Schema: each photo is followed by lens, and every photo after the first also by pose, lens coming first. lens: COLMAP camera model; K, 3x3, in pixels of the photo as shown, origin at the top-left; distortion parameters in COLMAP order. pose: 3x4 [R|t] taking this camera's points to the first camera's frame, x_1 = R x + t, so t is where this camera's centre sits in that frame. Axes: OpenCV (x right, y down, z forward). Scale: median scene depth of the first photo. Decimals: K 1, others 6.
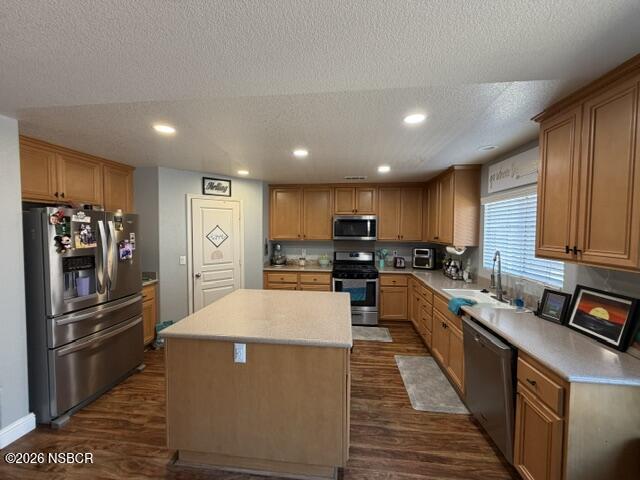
lens RADIAL K [[257.3, 0, 320.3], [0, 257.3, 240.1], [0, 0, 1]] dist [0.009630, -0.001379]
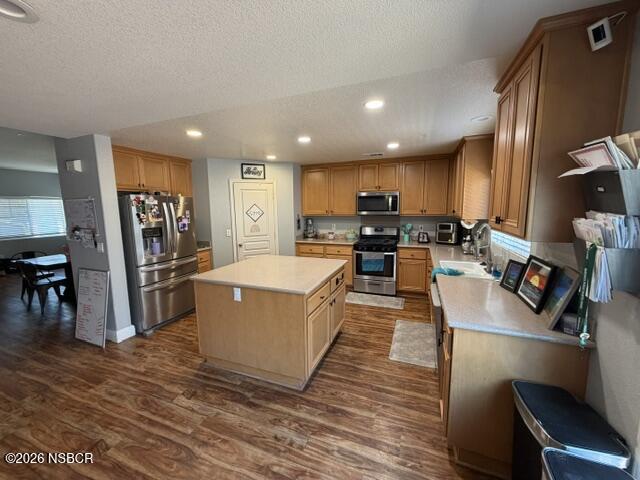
lens RADIAL K [[257.3, 0, 318.6], [0, 257.3, 240.3], [0, 0, 1]] dist [0.009630, -0.001379]
pose [[0.965256, 0.016060, -0.260811, 0.248508], [0.007563, 0.995974, 0.089321, 0.008472], [0.261195, -0.088190, 0.961249, -0.113152]]
